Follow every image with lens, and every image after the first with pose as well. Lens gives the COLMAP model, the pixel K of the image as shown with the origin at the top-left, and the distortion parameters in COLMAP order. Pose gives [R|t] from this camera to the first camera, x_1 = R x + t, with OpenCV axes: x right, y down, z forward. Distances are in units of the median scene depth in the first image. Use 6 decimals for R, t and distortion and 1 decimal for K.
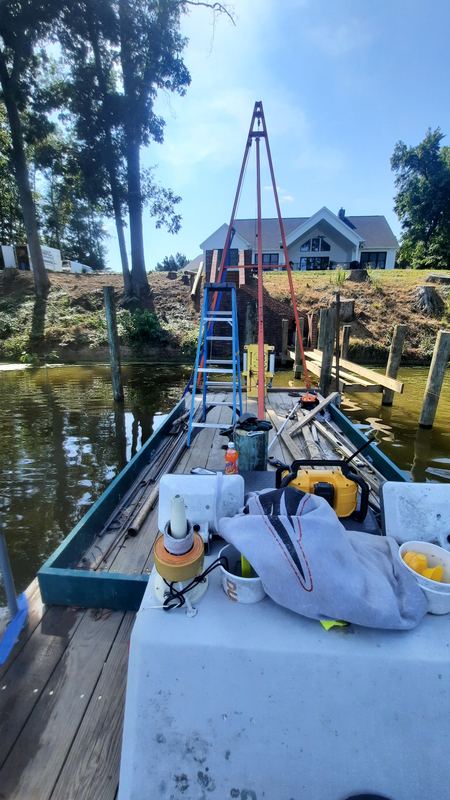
lens RADIAL K [[313.7, 0, 215.5], [0, 313.7, 402.6], [0, 0, 1]] dist [-0.033377, 0.003235]
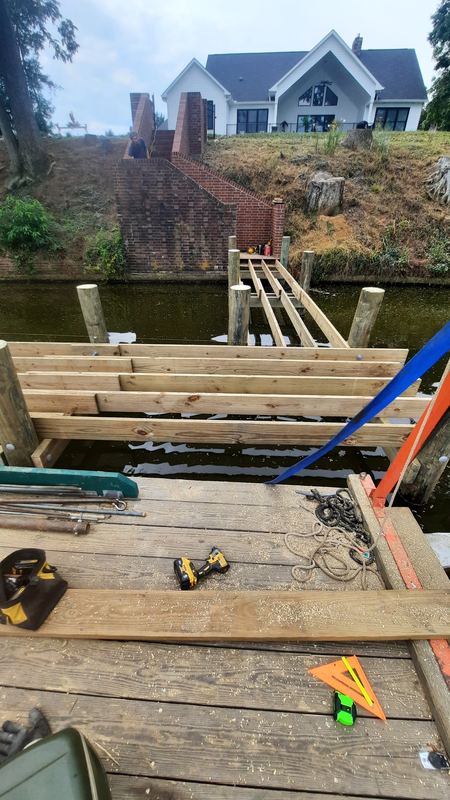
lens RADIAL K [[313.7, 0, 215.5], [0, 313.7, 402.6], [0, 0, 1]] dist [-0.033377, 0.003235]
pose [[0.999778, -0.013534, 0.016150, 0.058514], [0.007969, 0.952394, 0.304766, -0.028518], [-0.019506, -0.304570, 0.952290, 0.086510]]
